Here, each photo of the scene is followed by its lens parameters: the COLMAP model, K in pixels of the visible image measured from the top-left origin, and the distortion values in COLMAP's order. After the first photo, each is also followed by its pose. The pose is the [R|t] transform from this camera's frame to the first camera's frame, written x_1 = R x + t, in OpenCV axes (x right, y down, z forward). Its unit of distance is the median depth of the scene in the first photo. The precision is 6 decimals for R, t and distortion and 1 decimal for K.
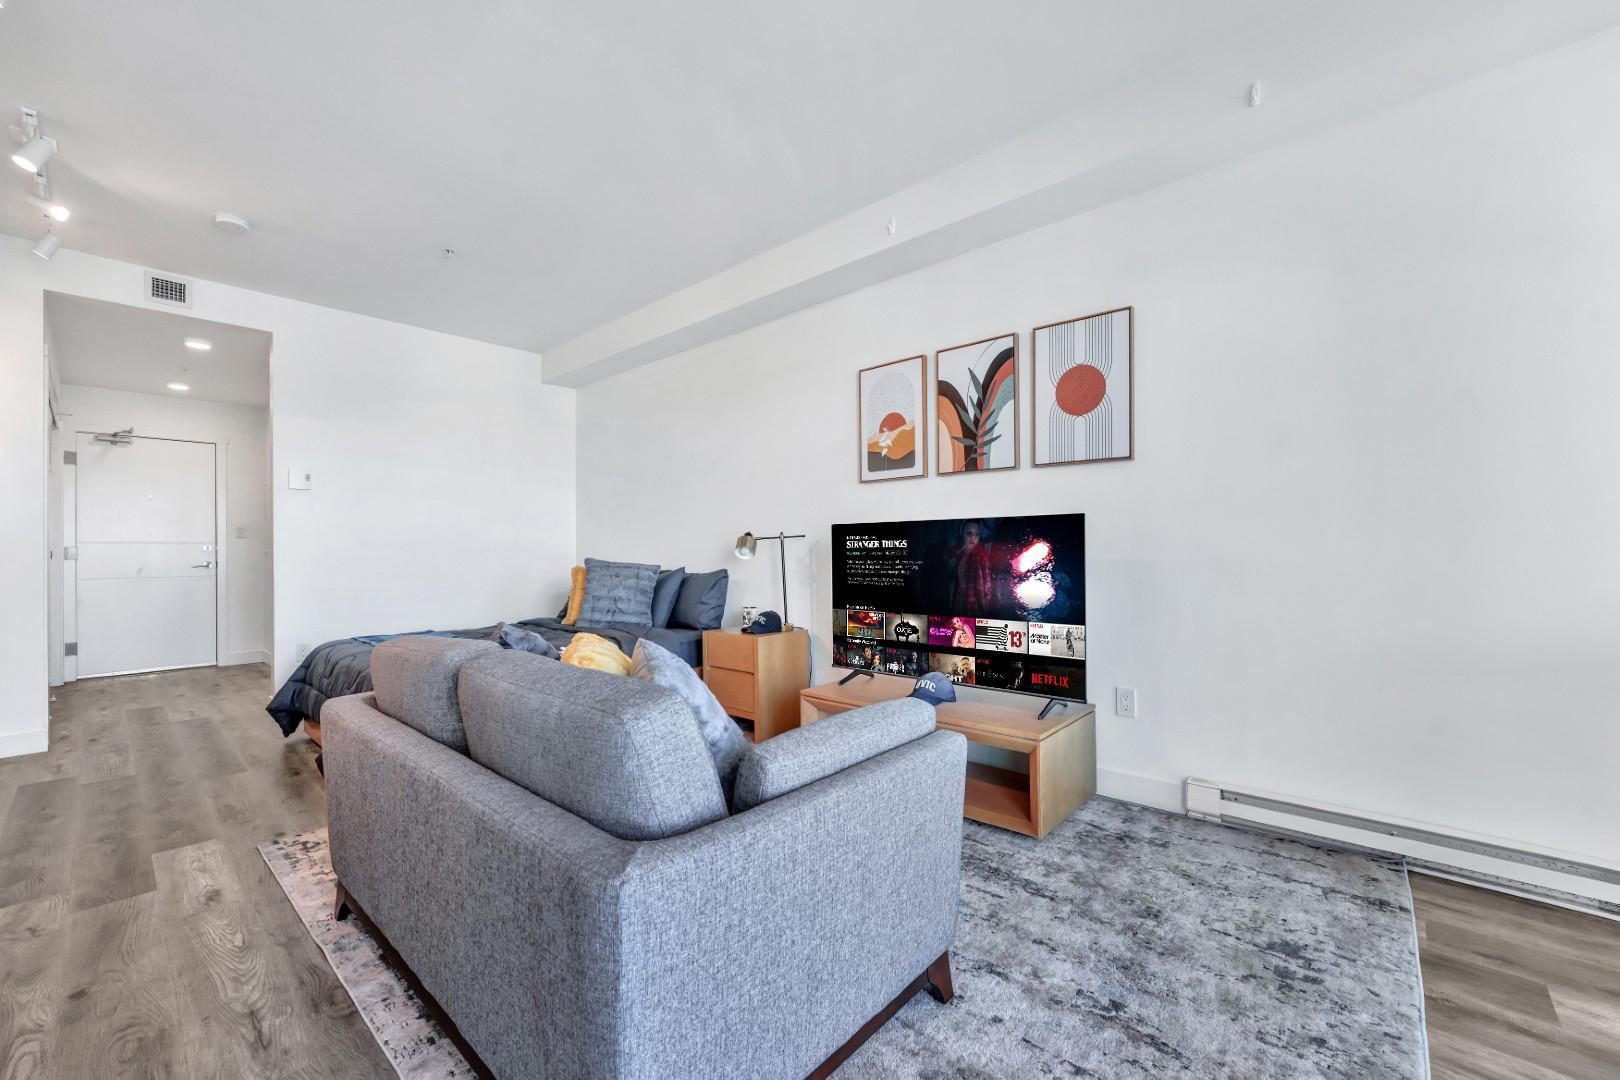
lens RADIAL K [[653.0, 0, 806.5], [0, 653.0, 546.7], [0, 0, 1]] dist [-0.009059, -0.000227]
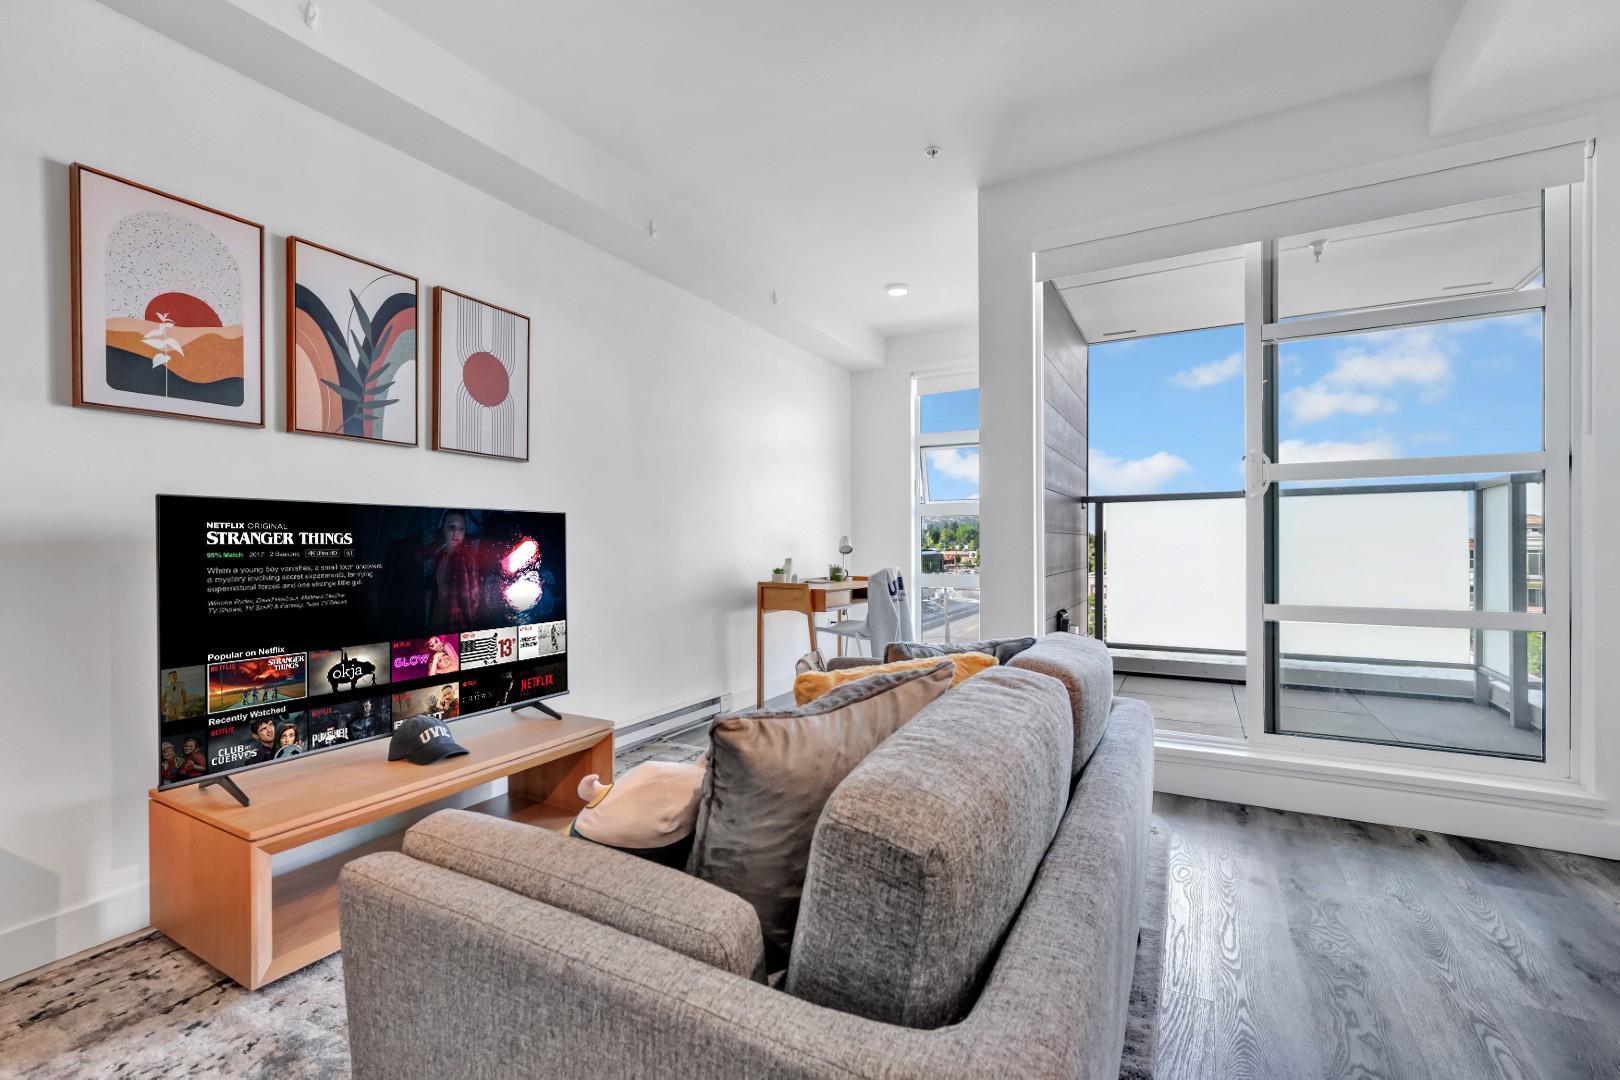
lens RADIAL K [[697.4, 0, 807.0], [0, 697.4, 547.3], [0, 0, 1]] dist [-0.002222, -0.000248]
pose [[-0.226209, 0.004003, 0.974070, -0.615275], [-0.002694, 0.999985, -0.004735, 0.006539], [-0.974075, -0.003695, -0.226195, 0.710650]]
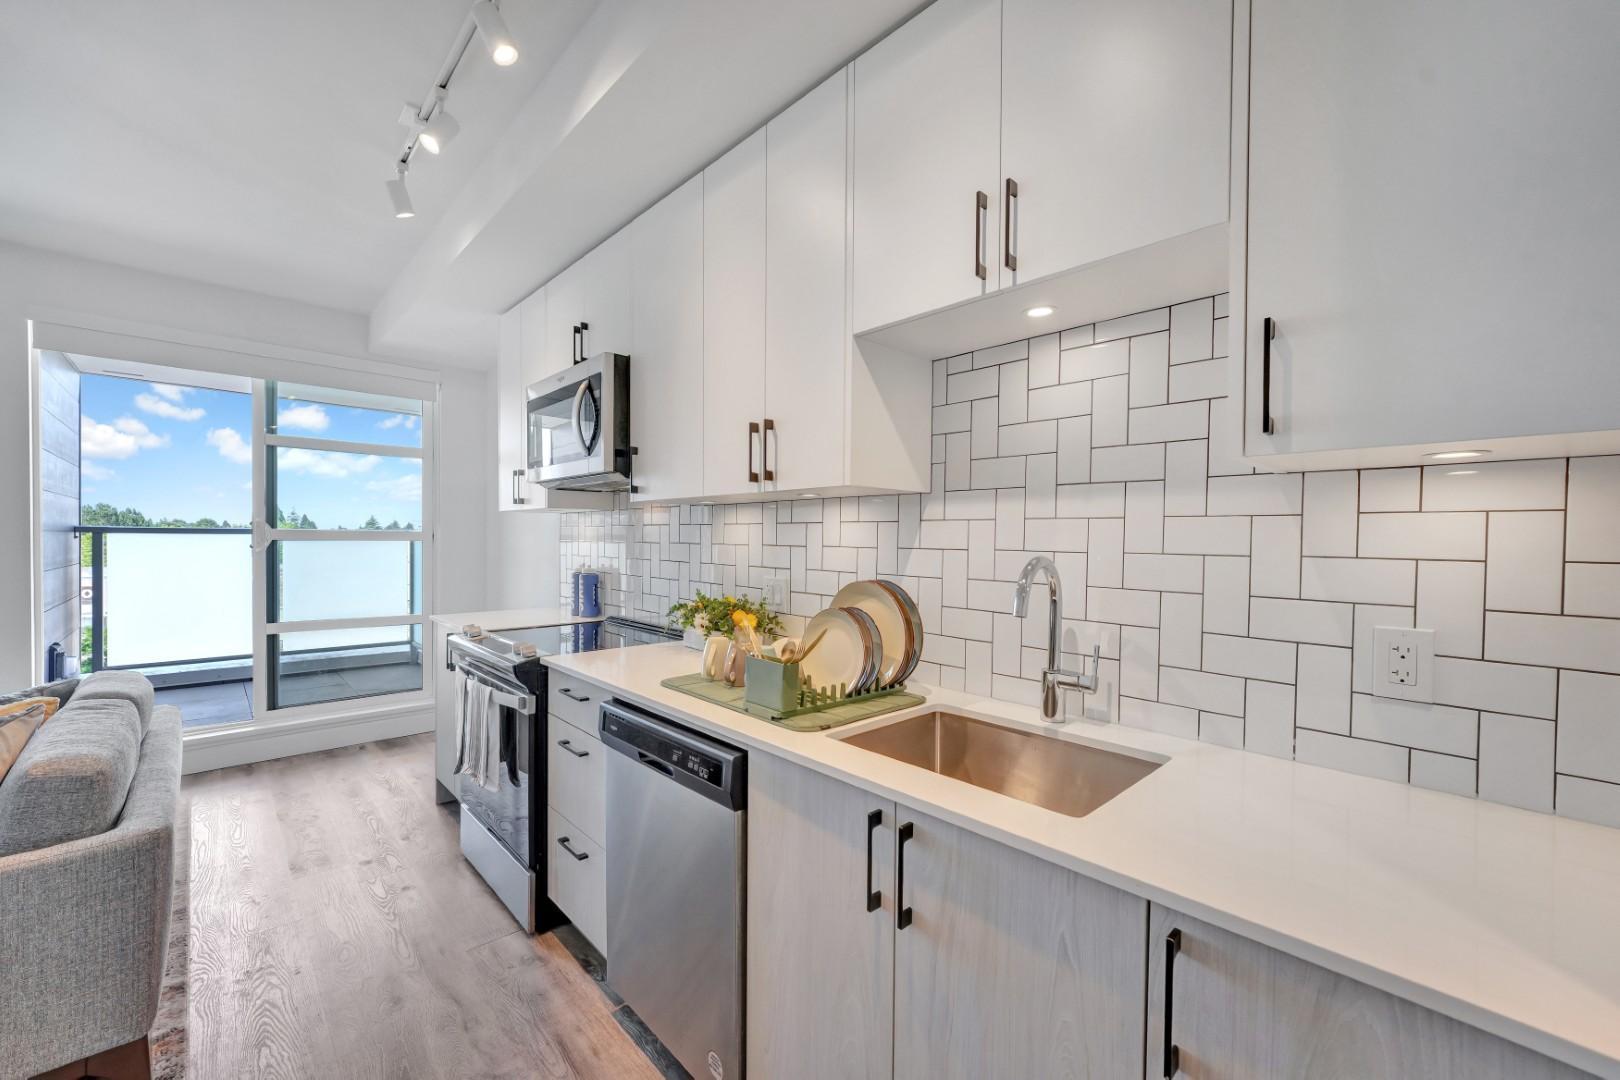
lens RADIAL K [[644.8, 0, 807.1], [0, 644.8, 549.2], [0, 0, 1]] dist [-0.002097, 0.000346]
pose [[-0.996755, -0.004585, 0.080359, -1.012028], [-0.004157, 0.999976, 0.005498, -0.081611], [-0.080383, 0.005146, -0.996751, 1.084650]]
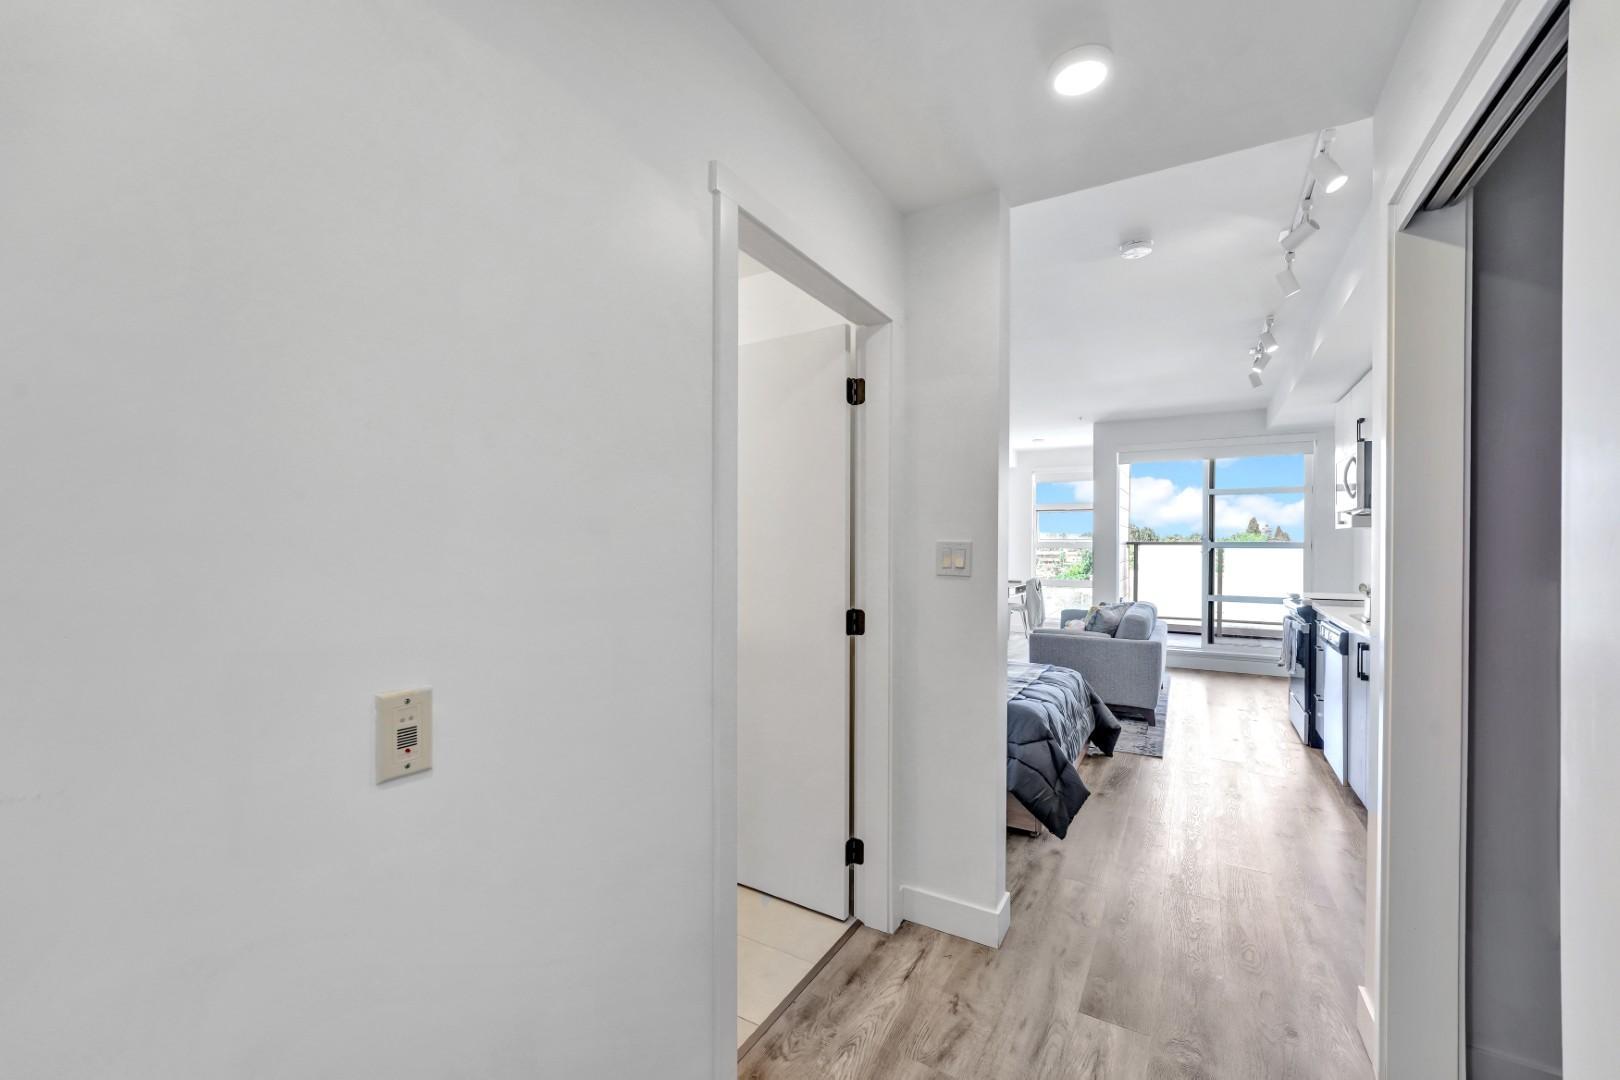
lens RADIAL K [[653.0, 0, 806.5], [0, 653.0, 546.7], [0, 0, 1]] dist [-0.009059, -0.000227]
pose [[-0.197523, 0.001294, 0.980297, -1.828260], [-0.011631, 0.999926, -0.003664, -0.068328], [-0.980229, -0.012126, -0.197493, 1.759075]]
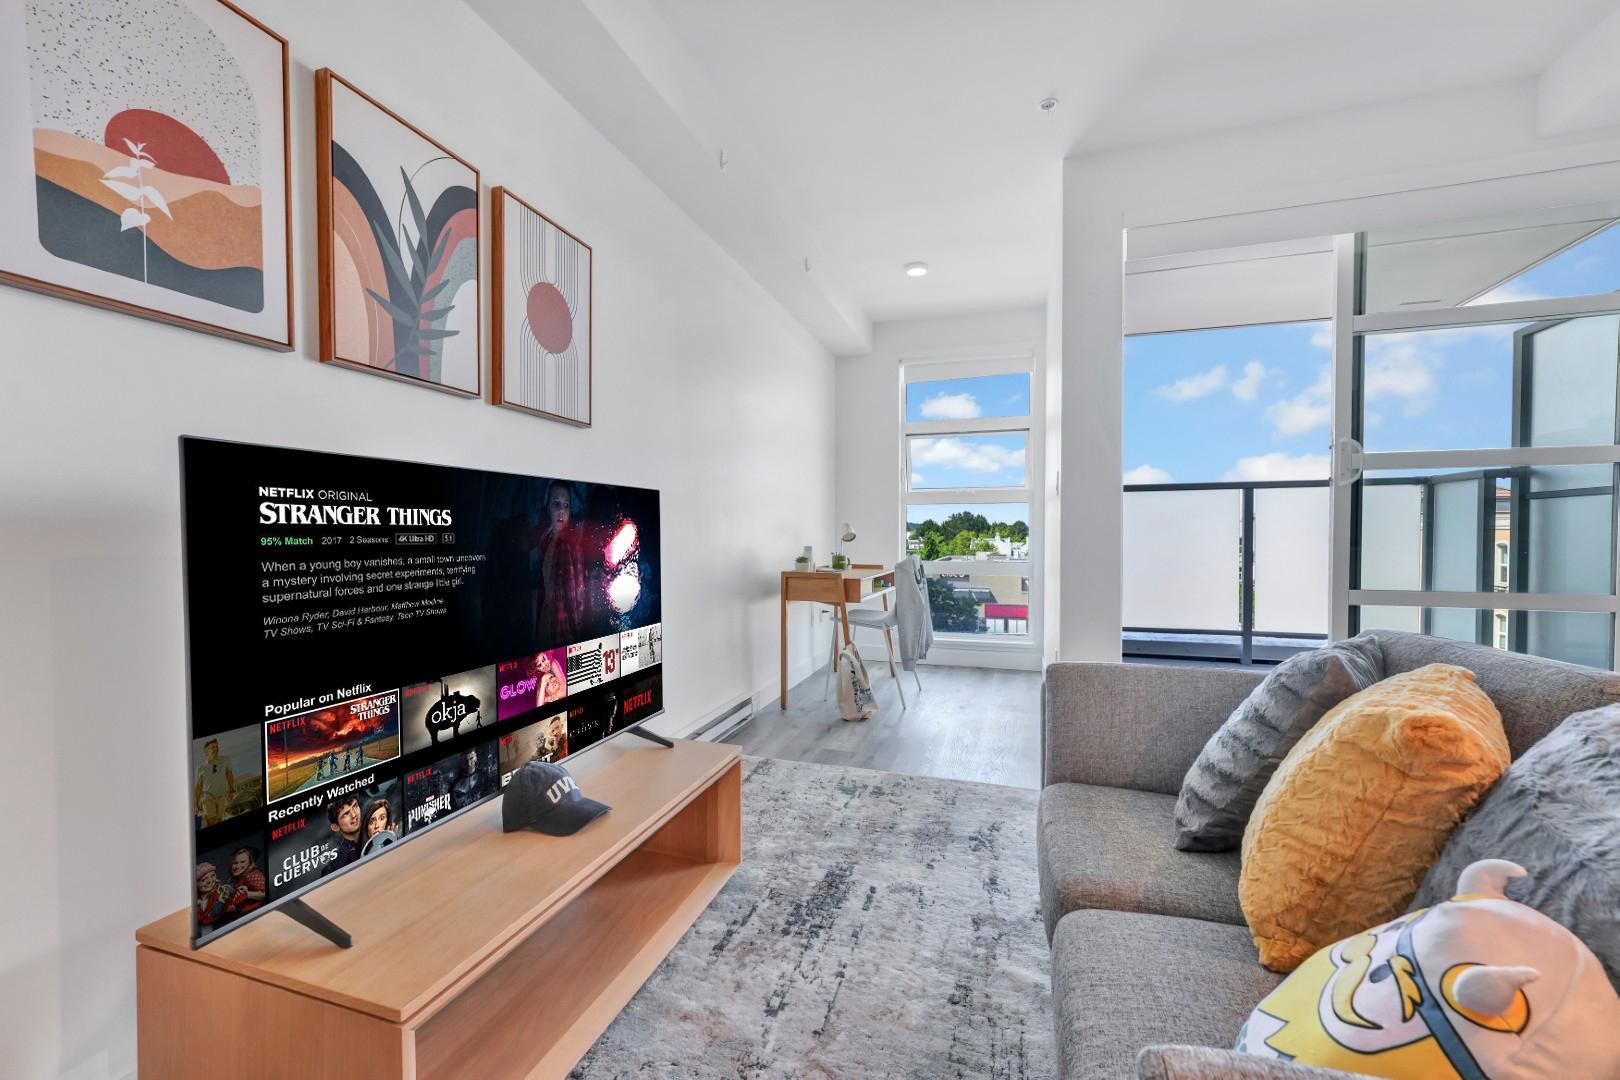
lens RADIAL K [[644.8, 0, 807.1], [0, 644.8, 549.2], [0, 0, 1]] dist [-0.002097, 0.000346]
pose [[-0.409697, -0.013236, 0.912125, -0.341428], [-0.000855, 0.999900, 0.014126, 0.010770], [-0.912221, 0.005008, -0.409668, 0.950279]]
